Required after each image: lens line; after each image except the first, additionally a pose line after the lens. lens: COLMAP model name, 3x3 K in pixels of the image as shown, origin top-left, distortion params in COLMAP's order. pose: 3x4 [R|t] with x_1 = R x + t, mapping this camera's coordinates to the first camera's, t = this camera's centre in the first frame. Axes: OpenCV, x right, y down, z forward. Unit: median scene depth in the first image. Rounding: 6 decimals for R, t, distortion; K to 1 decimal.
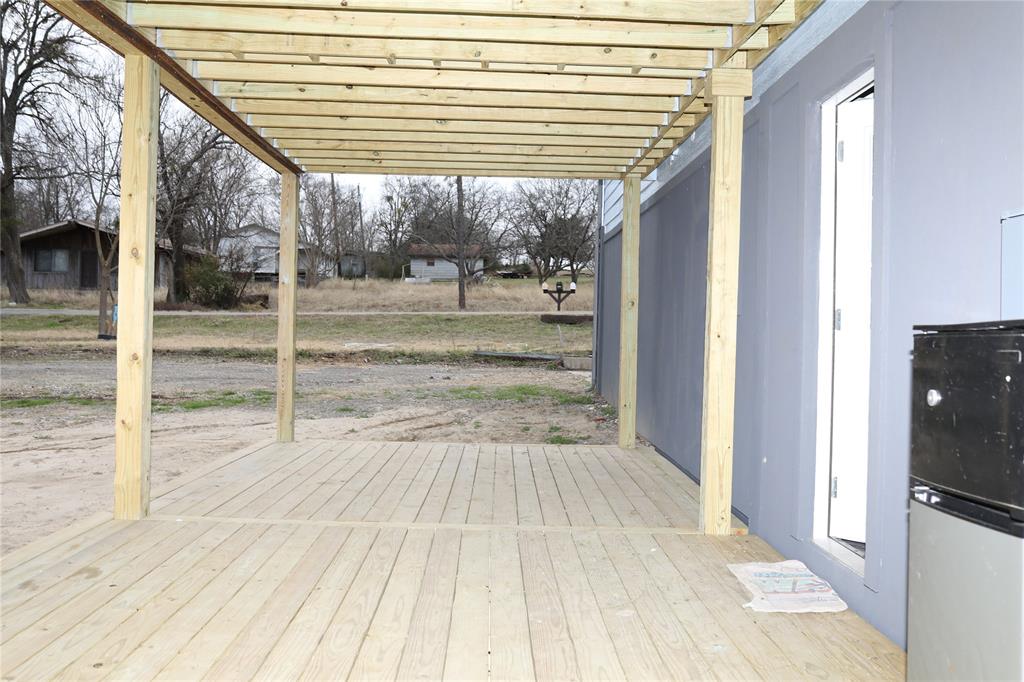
lens RADIAL K [[984.9, 0, 512.0], [0, 984.9, 341.0], [0, 0, 1]] dist [0.006401, 0.017527]
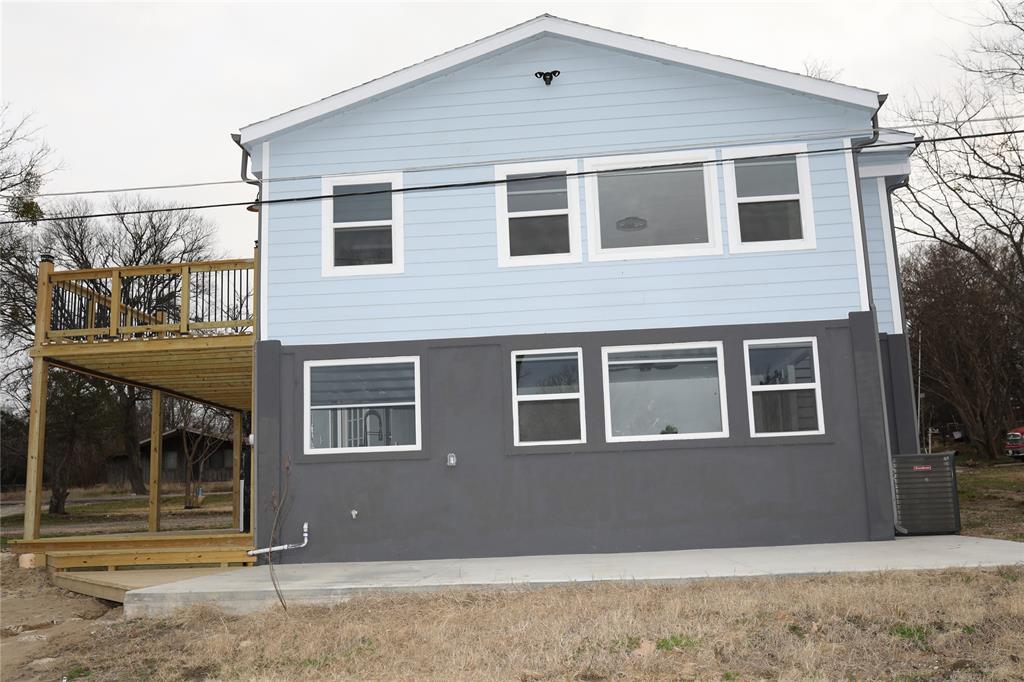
lens RADIAL K [[984.9, 0, 512.0], [0, 984.9, 341.0], [0, 0, 1]] dist [0.006401, 0.017527]
pose [[0.992203, -0.075434, -0.099209, 0.072739], [0.056734, 0.982145, -0.179368, 0.013102], [0.110968, 0.172341, 0.978767, -0.137239]]
